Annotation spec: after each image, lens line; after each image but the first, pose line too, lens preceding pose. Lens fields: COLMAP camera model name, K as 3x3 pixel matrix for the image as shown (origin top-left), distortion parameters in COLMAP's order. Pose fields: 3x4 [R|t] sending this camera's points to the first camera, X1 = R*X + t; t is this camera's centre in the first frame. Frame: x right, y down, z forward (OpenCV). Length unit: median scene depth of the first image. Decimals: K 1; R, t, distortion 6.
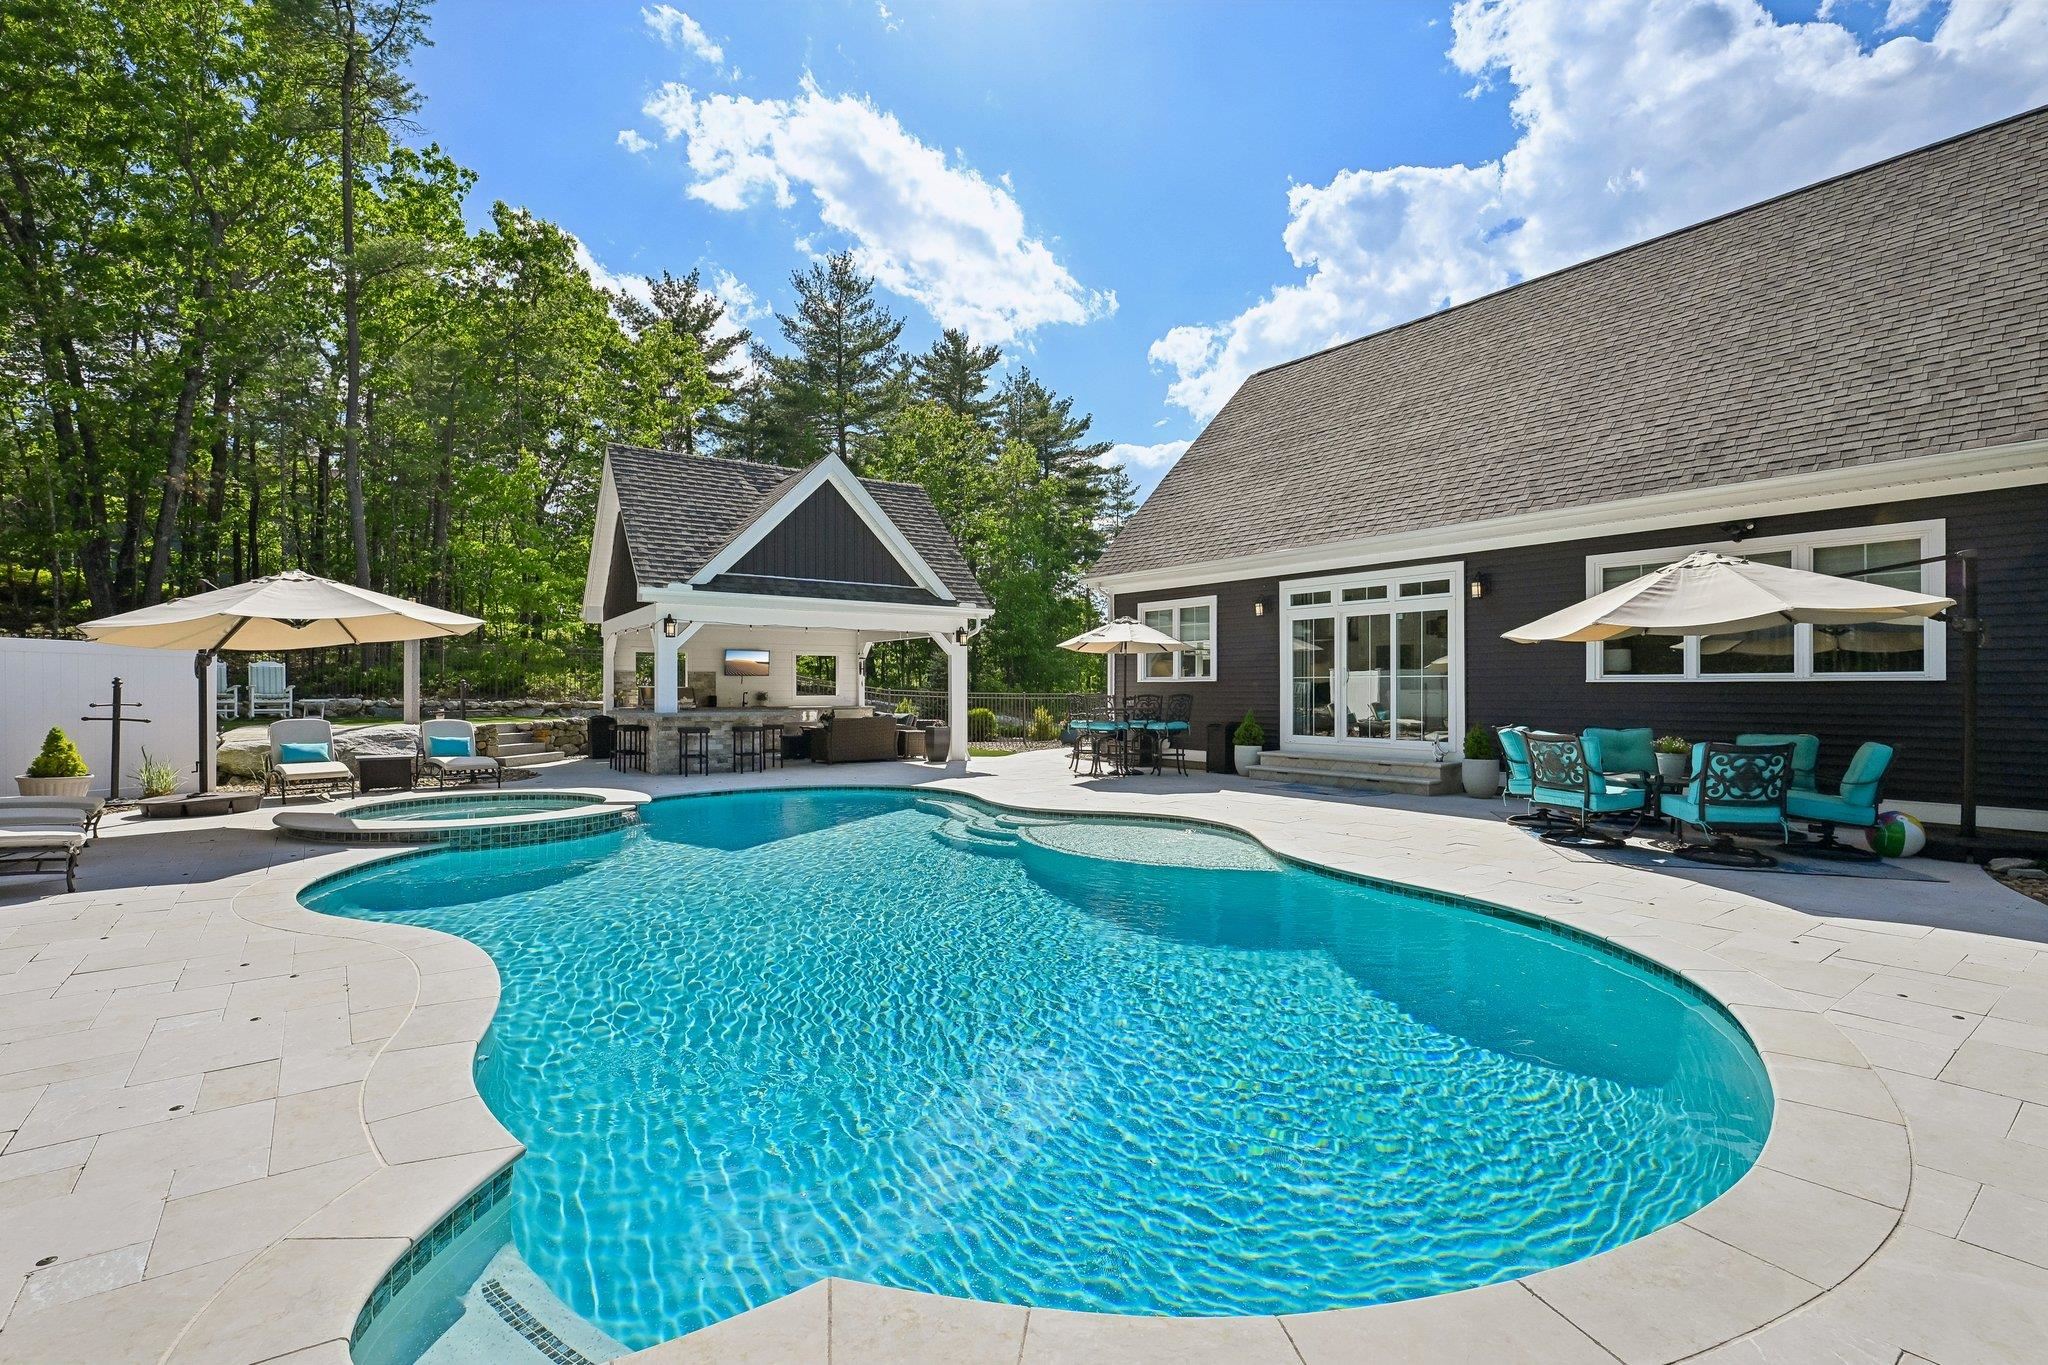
lens RADIAL K [[923.0, 0, 1024.0], [0, 923.0, 682.5], [0, 0, 1]] dist [-0.000635, 0.000006]
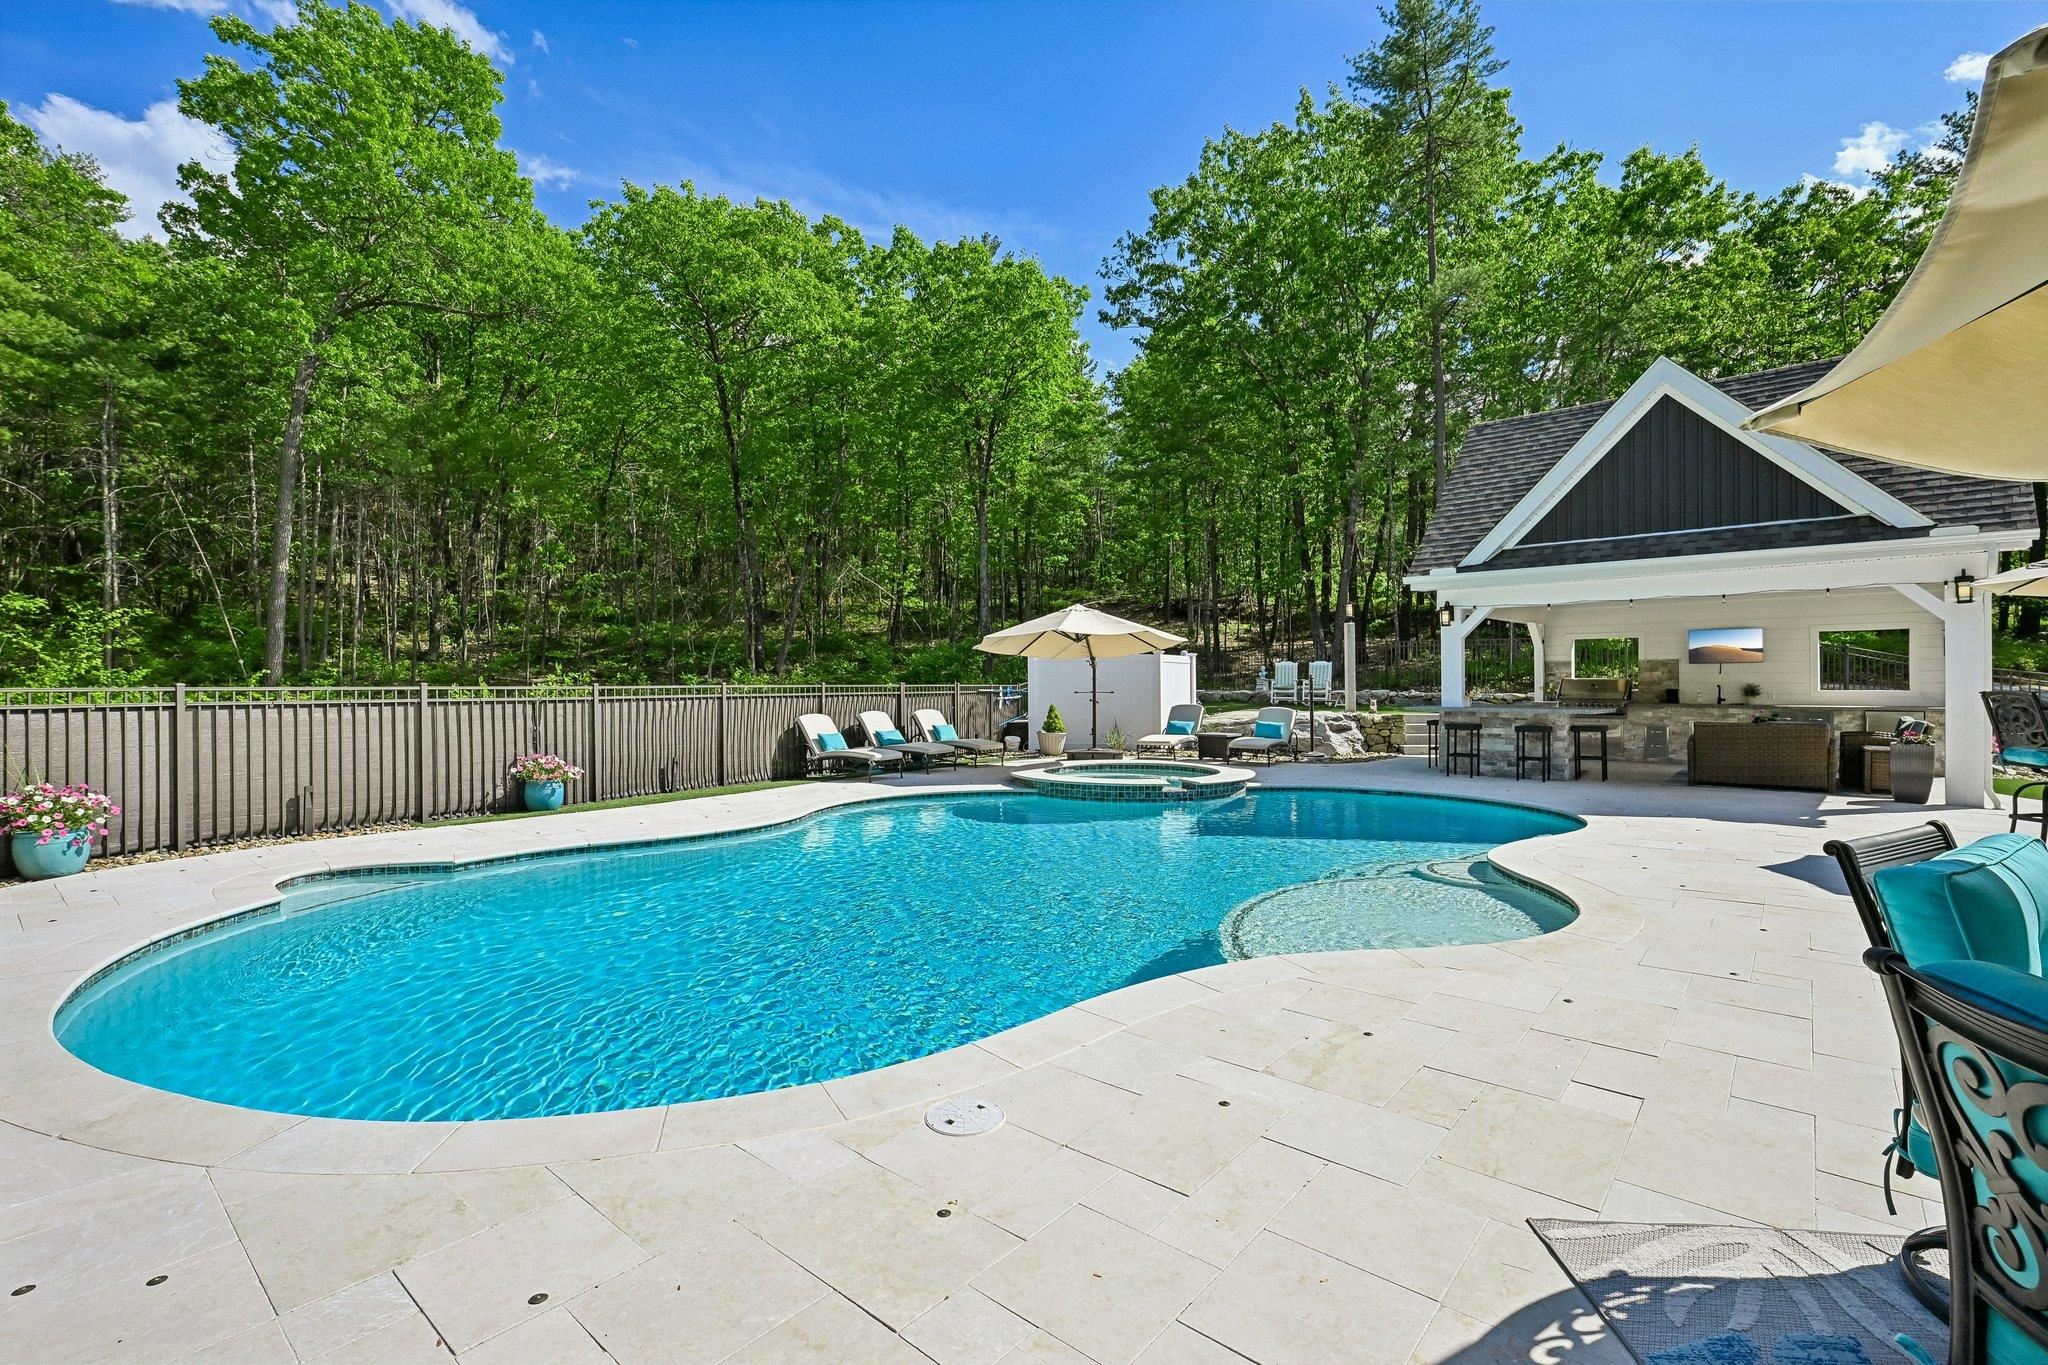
lens RADIAL K [[915.2, 0, 1024.0], [0, 915.2, 682.5], [0, 0, 1]] dist [0.000998, -0.000182]
pose [[0.207080, -0.000707, -0.978324, 0.400137], [0.008405, 0.999964, 0.001056, 0.003605], [0.978288, -0.008442, 0.207079, 0.359572]]
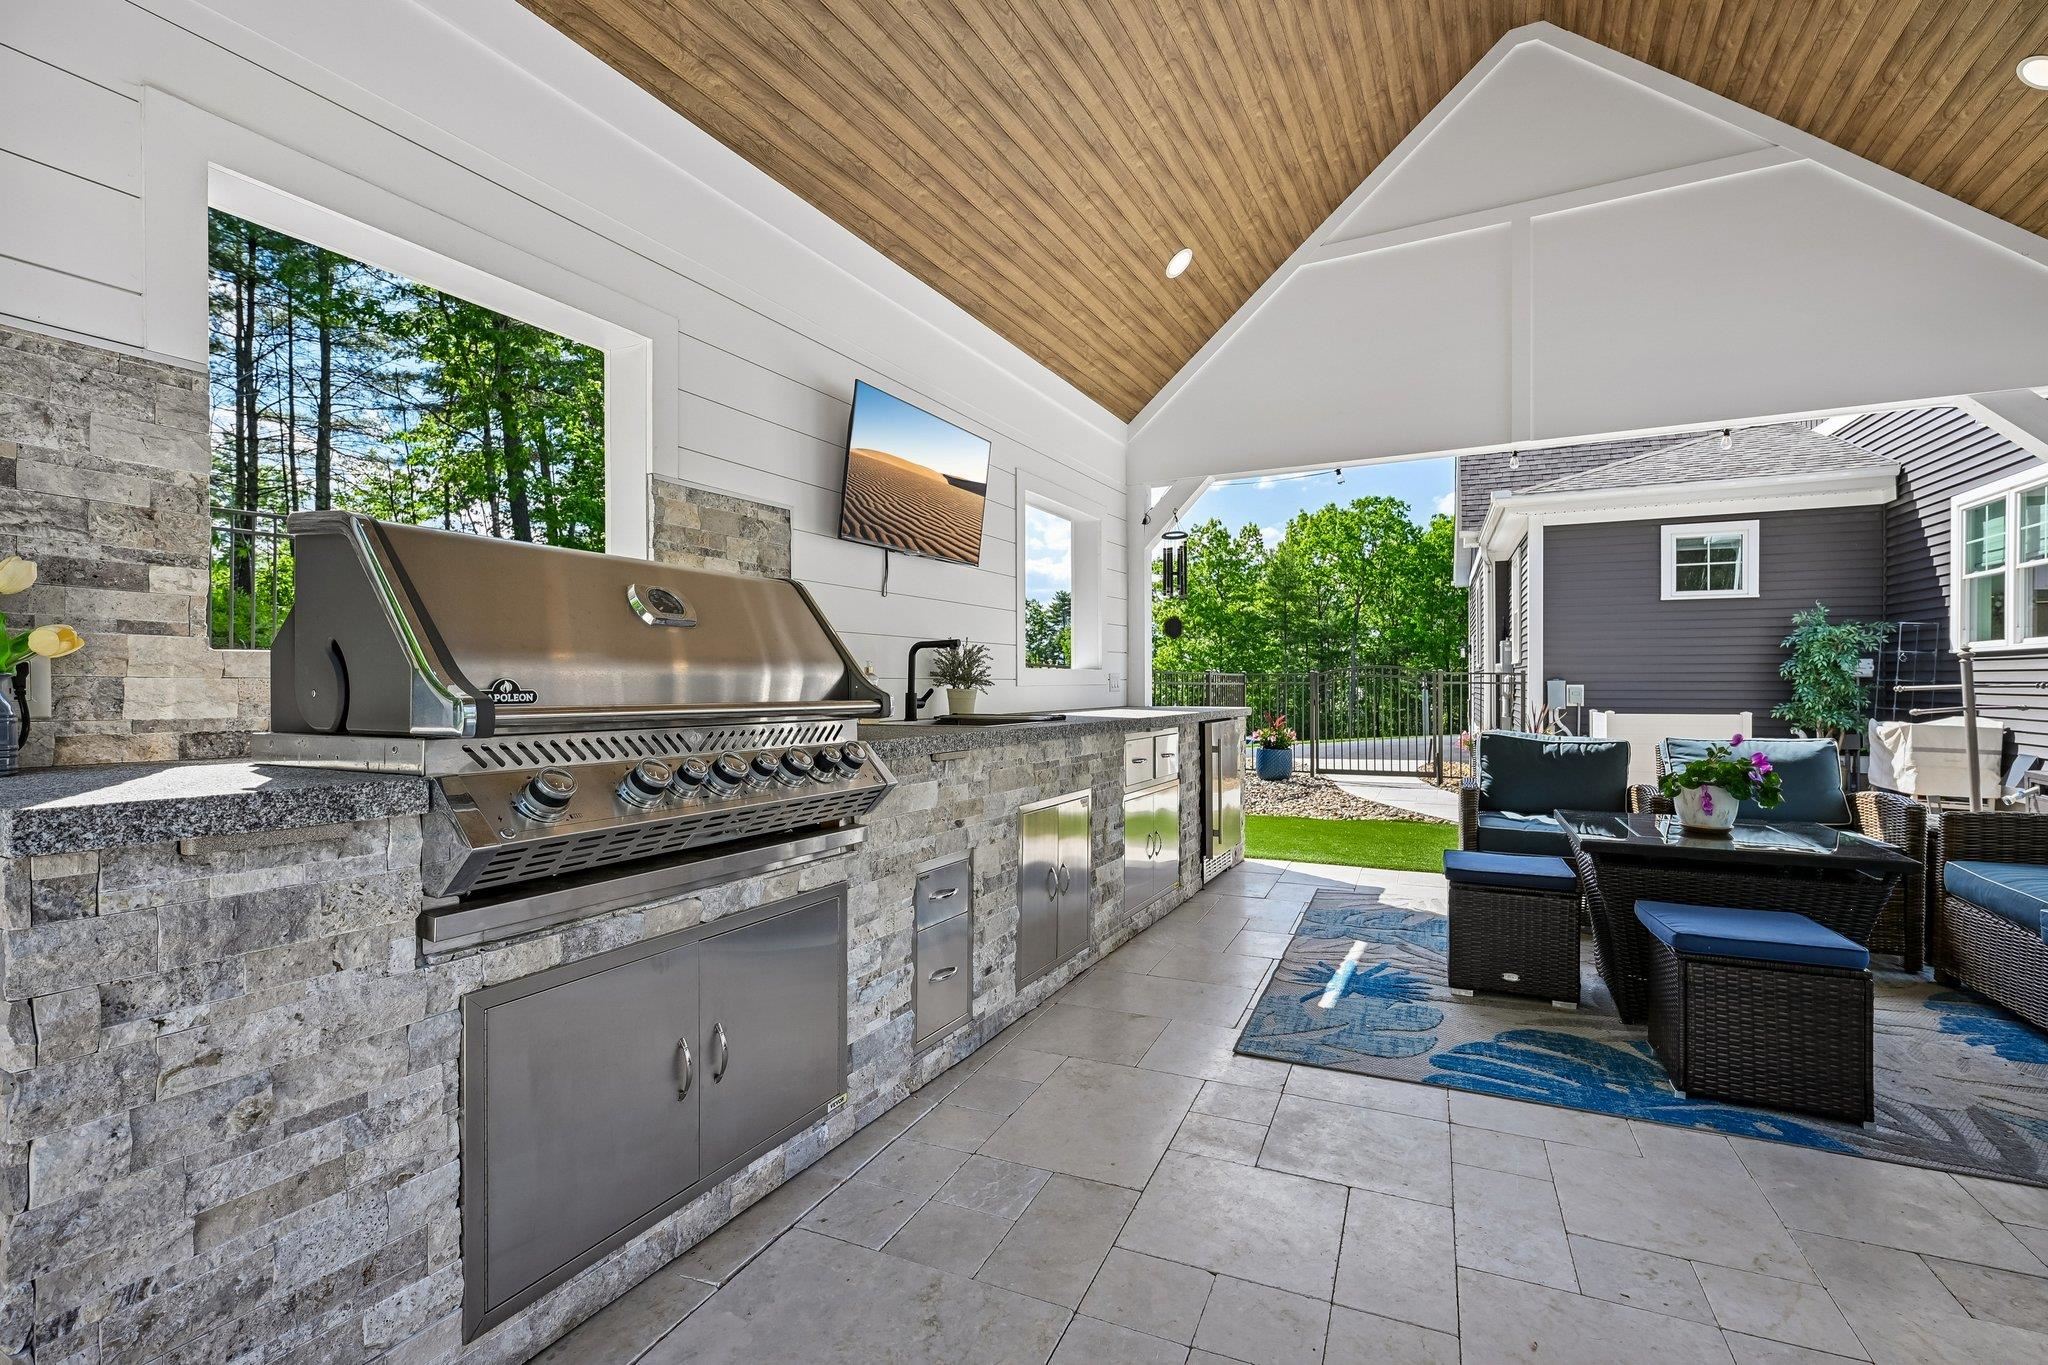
lens RADIAL K [[928.0, 0, 1024.0], [0, 928.0, 682.5], [0, 0, 1]] dist [-0.000176, -0.000455]
pose [[0.874963, -0.002354, 0.484184, -0.472390], [-0.001594, 0.999969, 0.007742, 0.021894], [-0.484187, -0.007545, 0.874932, 1.051423]]
